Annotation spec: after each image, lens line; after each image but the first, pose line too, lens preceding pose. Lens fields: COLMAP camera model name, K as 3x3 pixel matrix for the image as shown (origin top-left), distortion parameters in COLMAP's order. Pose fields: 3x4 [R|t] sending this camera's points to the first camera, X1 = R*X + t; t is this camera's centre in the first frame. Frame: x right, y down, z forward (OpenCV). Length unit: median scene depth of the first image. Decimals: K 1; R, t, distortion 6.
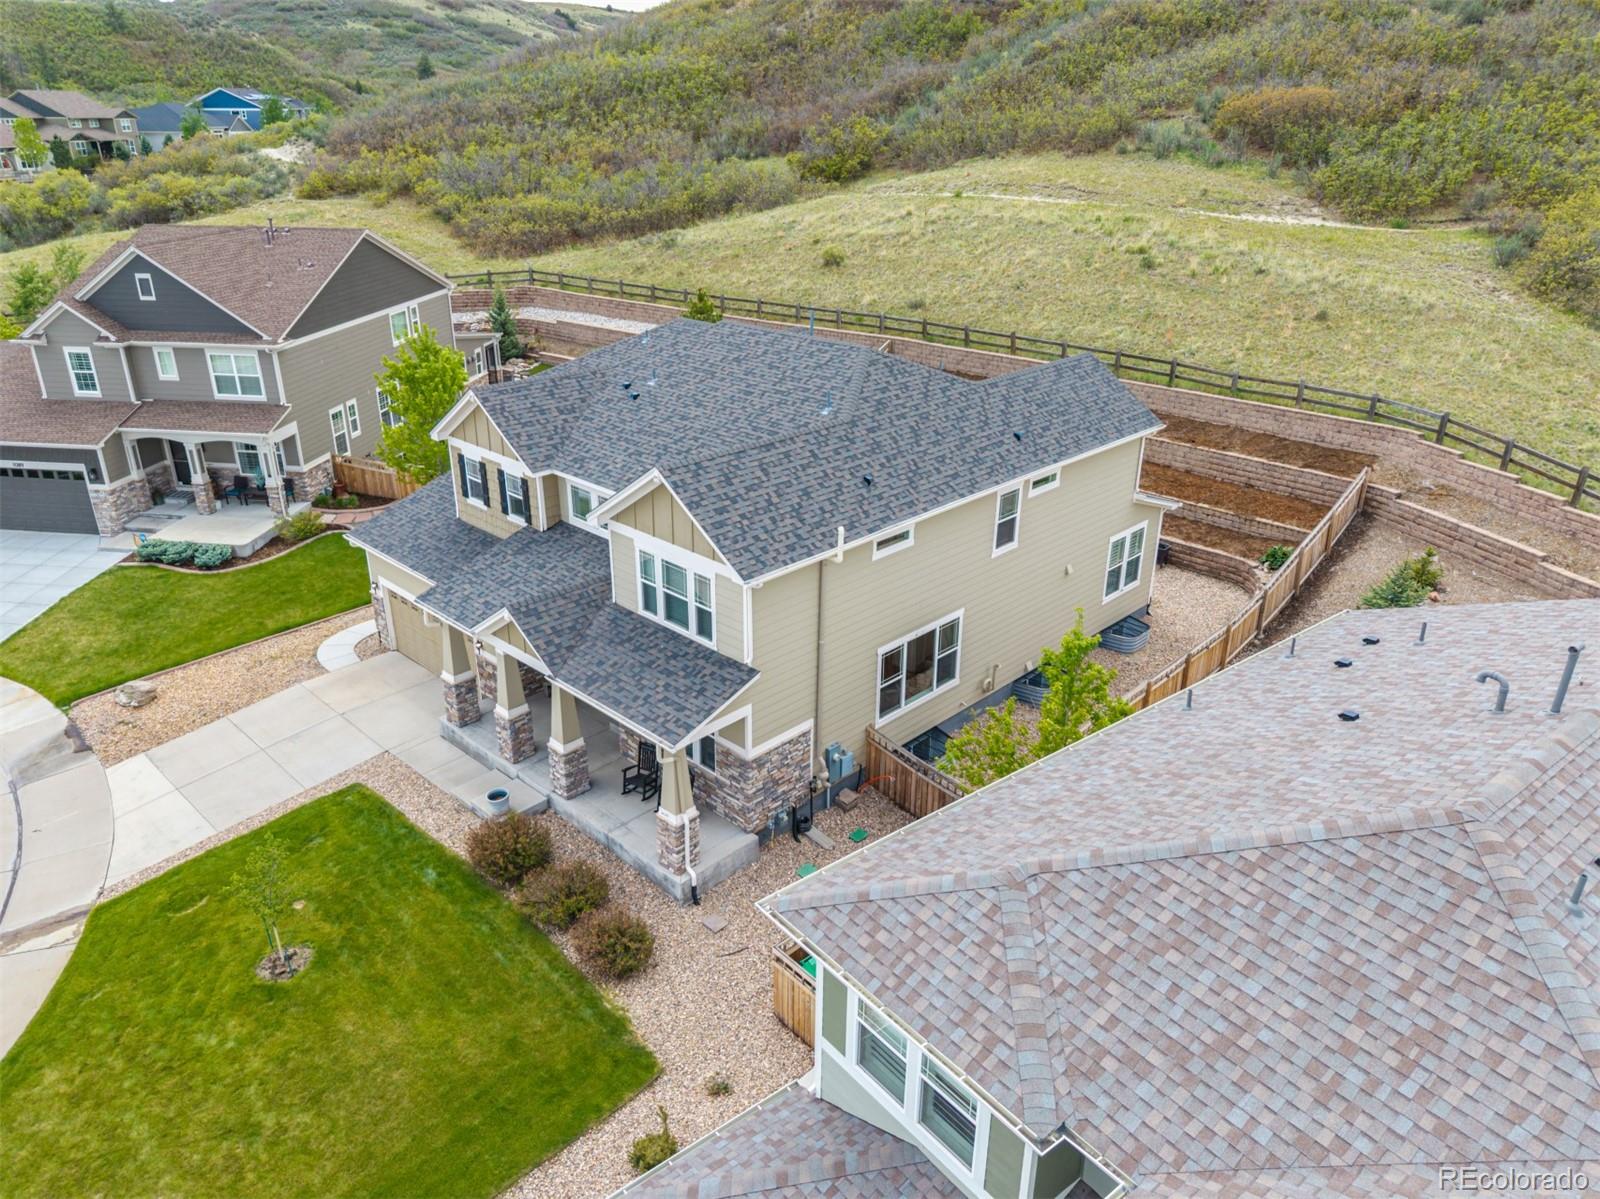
lens RADIAL K [[1117.8, 0, 797.5], [0, 1117.8, 597.6], [0, 0, 1]] dist [0.010448, -0.007428]
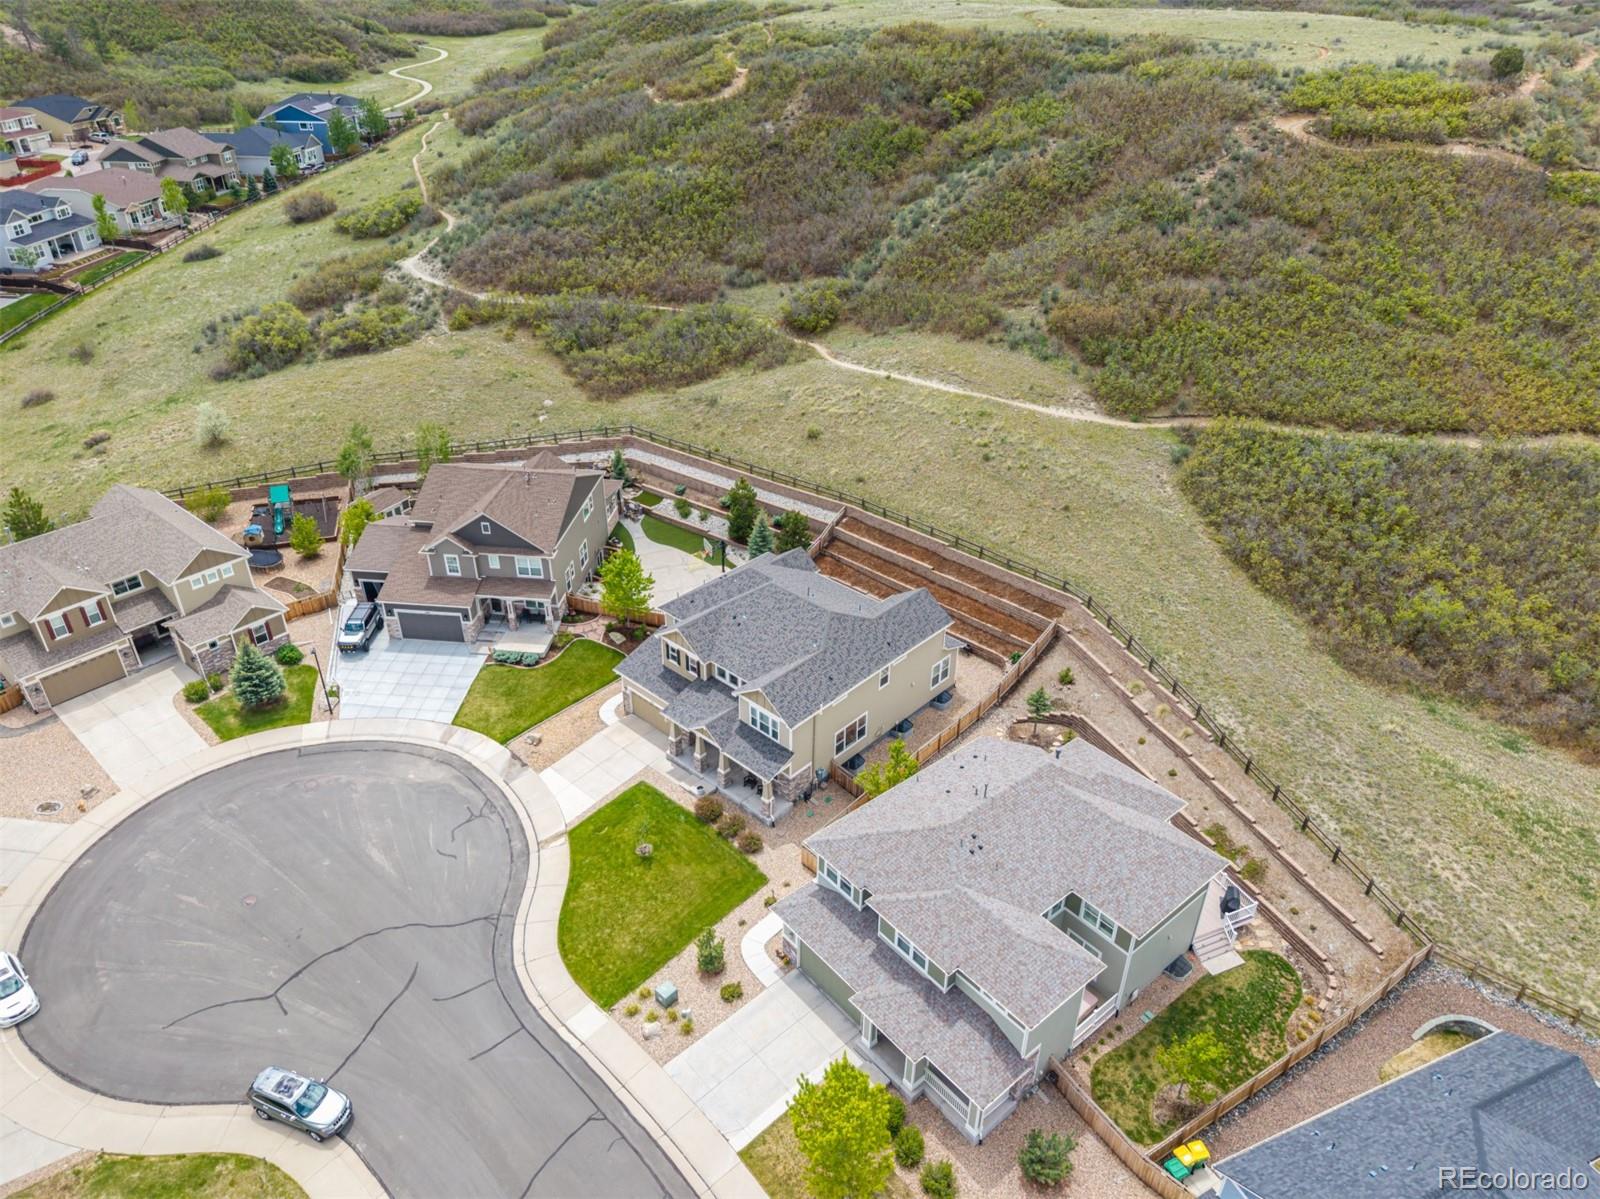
lens RADIAL K [[1080.5, 0, 794.3], [0, 1080.5, 598.1], [0, 0, 1]] dist [0.096788, -0.114236]
pose [[0.999764, -0.011745, 0.018280, -0.057633], [0.009110, 0.990380, 0.138077, -0.518096], [-0.019726, -0.137878, 0.990253, -1.266582]]
